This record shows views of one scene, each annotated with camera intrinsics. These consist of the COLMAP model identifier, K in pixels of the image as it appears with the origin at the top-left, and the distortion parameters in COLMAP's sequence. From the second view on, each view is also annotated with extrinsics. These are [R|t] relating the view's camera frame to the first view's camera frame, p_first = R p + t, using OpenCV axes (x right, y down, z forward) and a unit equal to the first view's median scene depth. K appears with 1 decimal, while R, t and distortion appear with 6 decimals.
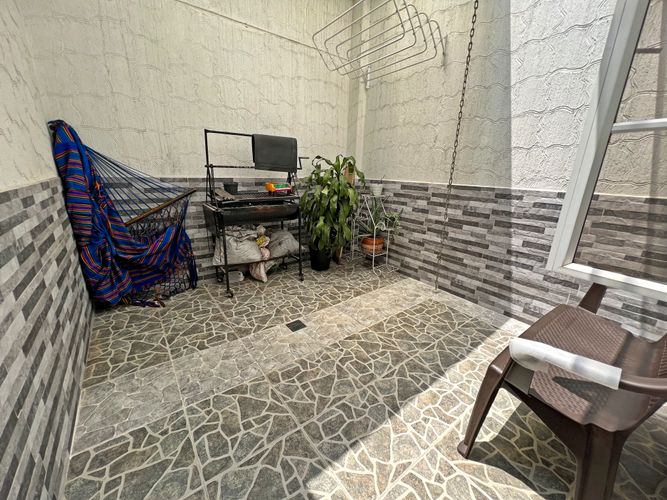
lens RADIAL K [[272.7, 0, 335.1], [0, 272.7, 244.0], [0, 0, 1]] dist [0.008589, -0.001669]
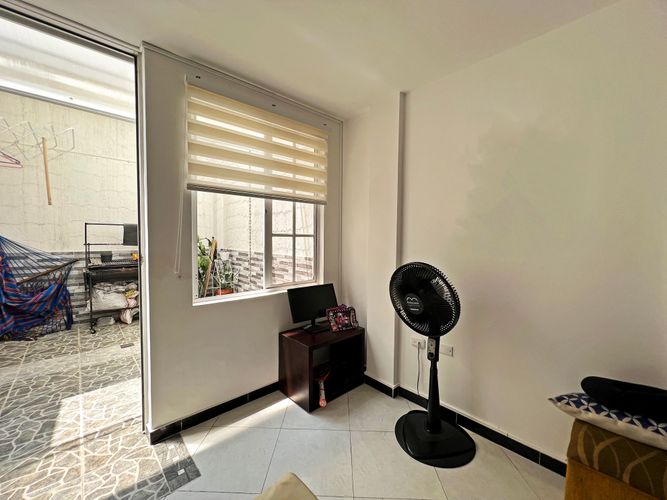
lens RADIAL K [[272.7, 0, 332.1], [0, 272.7, 253.0], [0, 0, 1]] dist [0.008589, -0.001669]
pose [[0.994863, -0.024042, 0.098338, 0.717545], [0.043947, 0.977654, -0.205578, 0.135060], [-0.091198, 0.208843, 0.973688, -0.583114]]
